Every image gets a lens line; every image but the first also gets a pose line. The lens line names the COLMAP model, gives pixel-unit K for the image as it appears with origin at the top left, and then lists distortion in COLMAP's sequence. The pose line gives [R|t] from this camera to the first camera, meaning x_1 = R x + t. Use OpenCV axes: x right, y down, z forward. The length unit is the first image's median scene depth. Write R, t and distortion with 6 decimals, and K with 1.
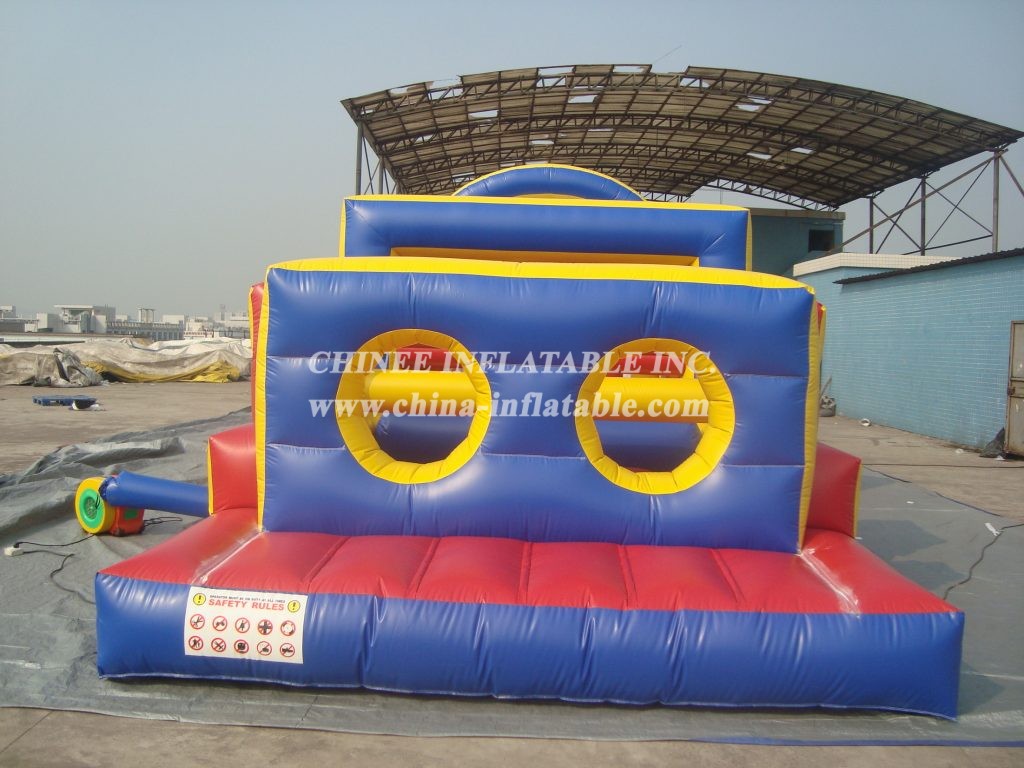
lens RADIAL K [[978.7, 0, 509.7], [0, 978.7, 382.4], [0, 0, 1]] dist [-0.217918, 0.231128]
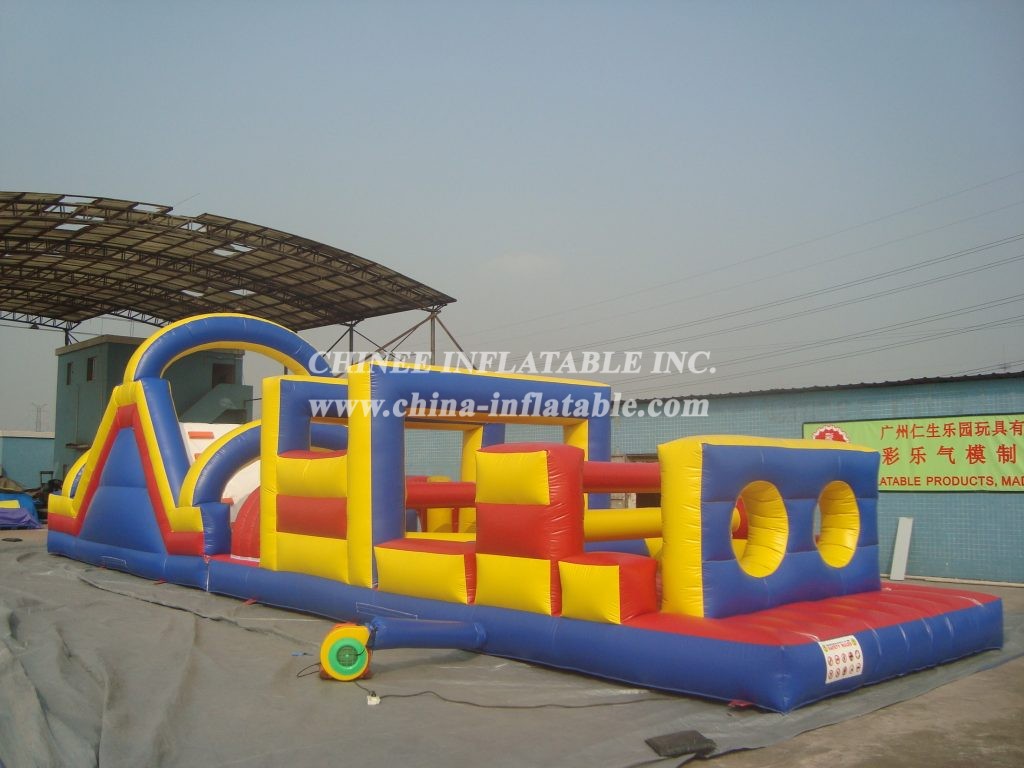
lens RADIAL K [[978.7, 0, 509.7], [0, 978.7, 382.4], [0, 0, 1]] dist [-0.217918, 0.231128]
pose [[0.726273, 0.039703, 0.686259, -0.836027], [0.048430, 0.992894, -0.108697, -0.035247], [-0.685698, 0.112179, 0.719190, 0.062365]]
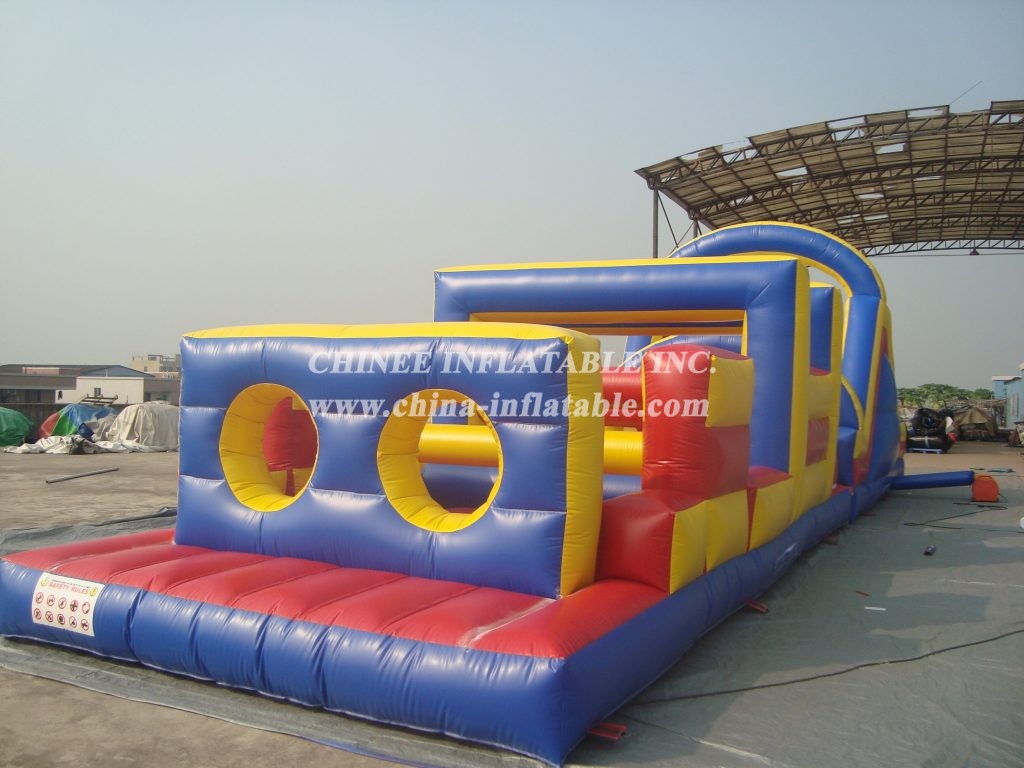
lens RADIAL K [[978.7, 0, 509.7], [0, 978.7, 382.4], [0, 0, 1]] dist [-0.217918, 0.231128]
pose [[0.912076, -0.013386, -0.409802, 0.370182], [-0.013977, 0.997871, -0.063702, 0.008941], [0.409782, 0.063829, 0.909947, 0.017233]]
